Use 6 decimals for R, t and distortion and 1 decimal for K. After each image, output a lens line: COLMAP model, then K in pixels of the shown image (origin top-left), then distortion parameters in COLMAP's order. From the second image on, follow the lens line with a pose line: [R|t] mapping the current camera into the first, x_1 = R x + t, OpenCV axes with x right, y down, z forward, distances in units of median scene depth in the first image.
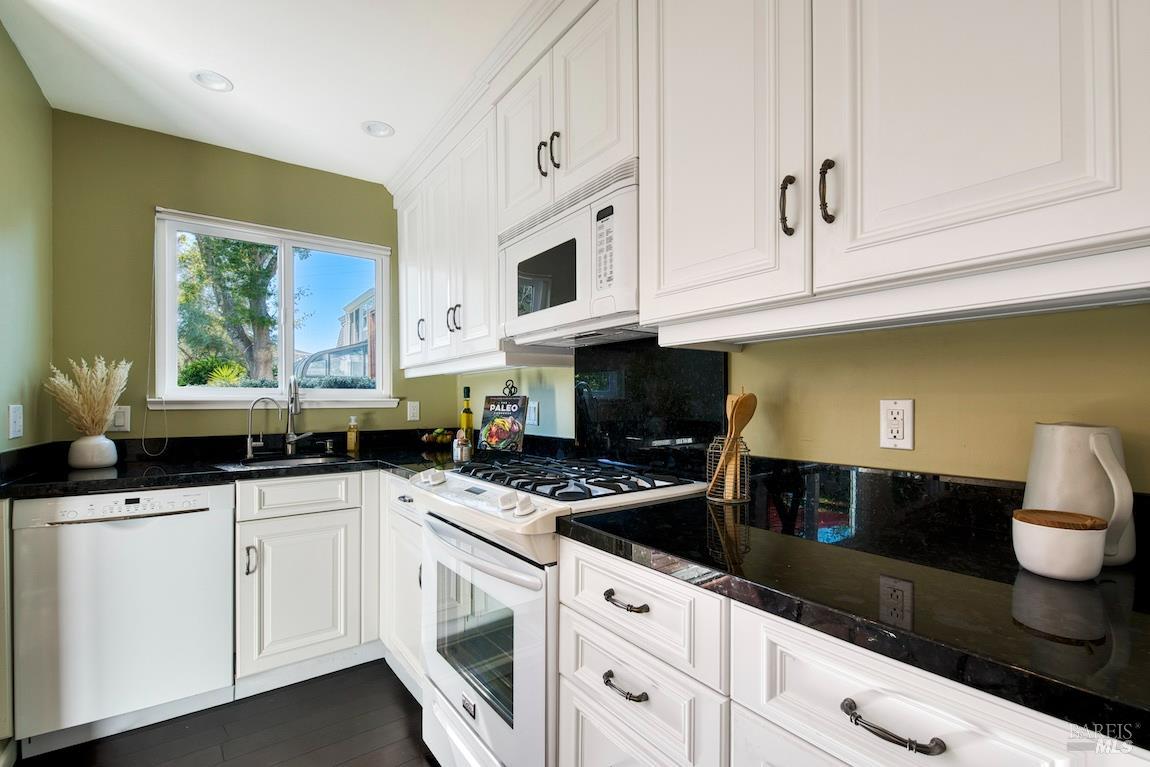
lens RADIAL K [[502.8, 0, 576.1], [0, 502.8, 399.7], [0, 0, 1]] dist [-0.002264, -0.003292]
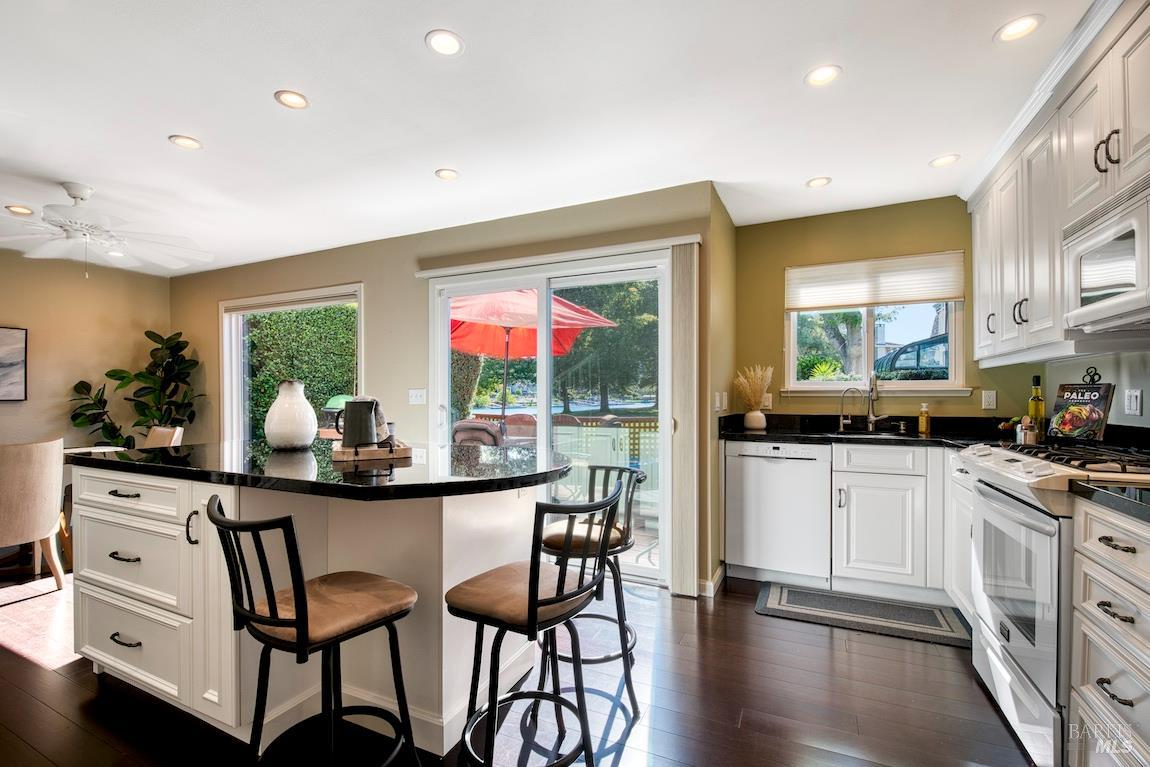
lens RADIAL K [[502.8, 0, 581.9], [0, 502.8, 395.0], [0, 0, 1]] dist [-0.002264, -0.003292]
pose [[0.490630, 0.002853, -0.871363, 0.242051], [0.001729, 0.999989, 0.004248, 0.009313], [0.871366, -0.003590, 0.490620, -0.357999]]
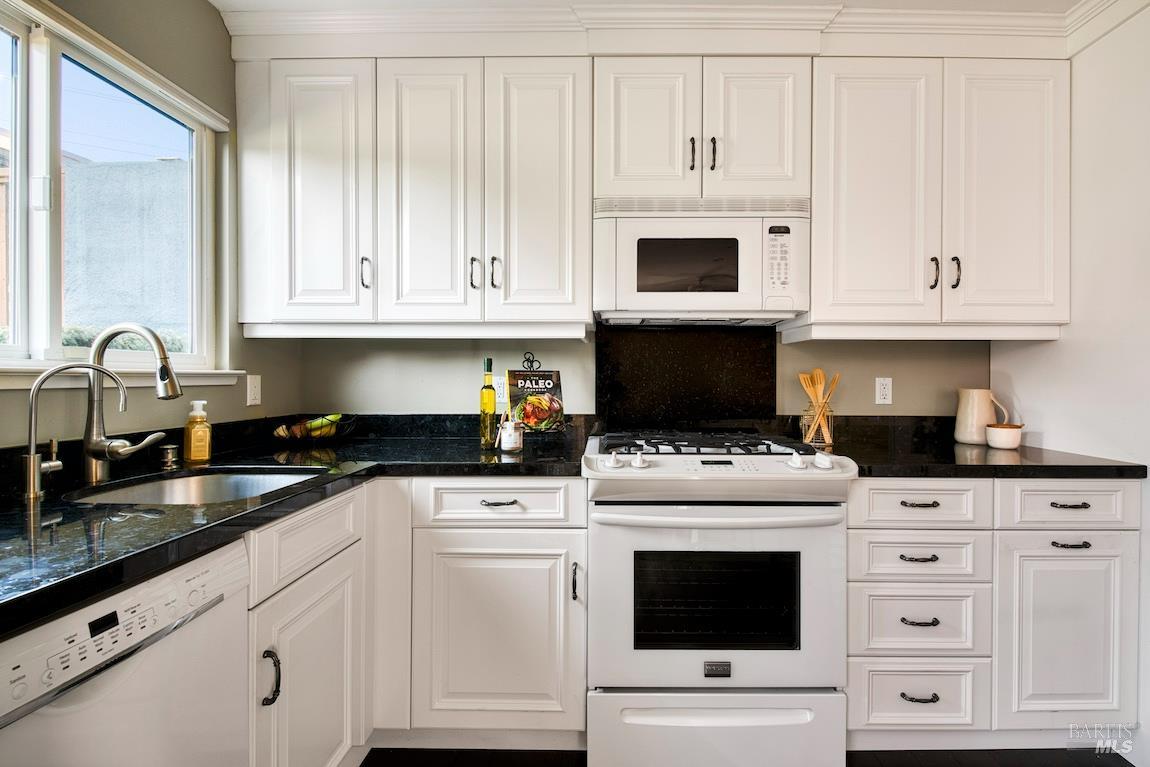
lens RADIAL K [[502.8, 0, 605.3], [0, 502.8, 378.6], [0, 0, 1]] dist [-0.002264, -0.003292]
pose [[0.604703, 0.005799, 0.796430, -0.805018], [-0.008275, 0.999965, -0.000998, 0.007043], [-0.796408, -0.005987, 0.604730, 0.380483]]
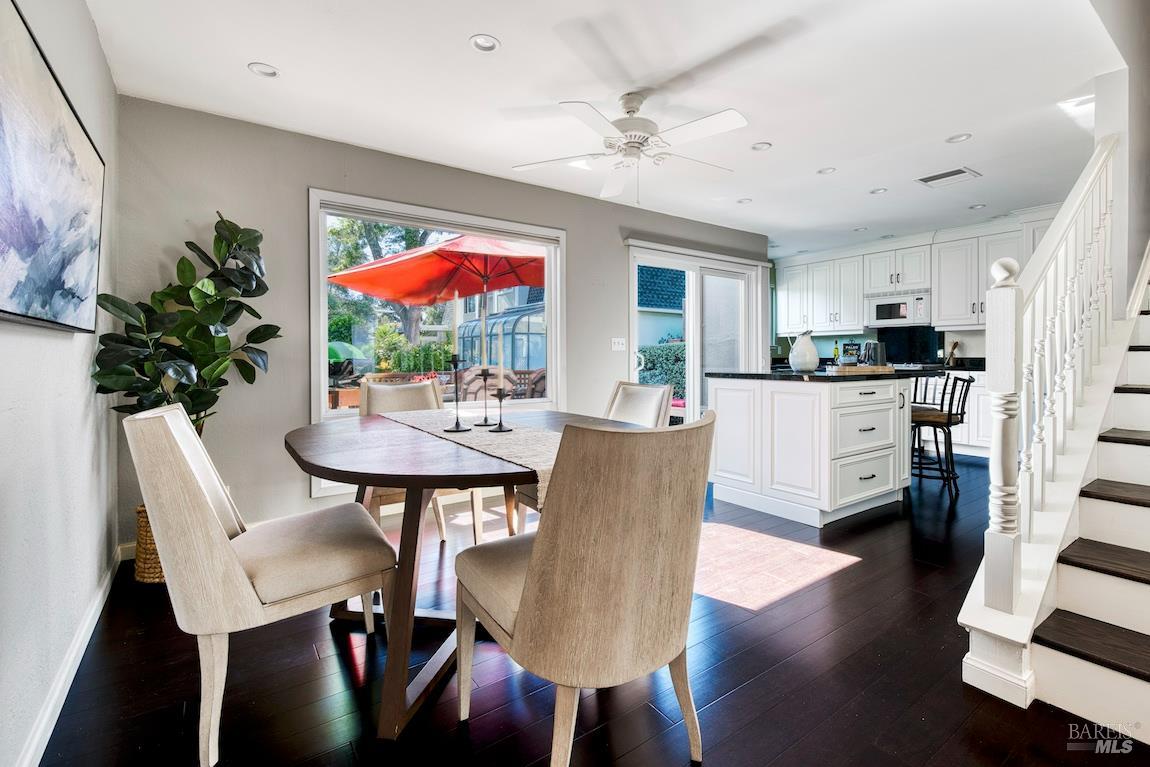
lens RADIAL K [[502.8, 0, 600.1], [0, 502.8, 361.1], [0, 0, 1]] dist [-0.002264, -0.003292]
pose [[0.999806, 0.005774, -0.018845, -1.669445], [-0.005608, 0.999945, 0.008845, 0.084706], [0.018895, -0.008738, 0.999783, -2.146574]]
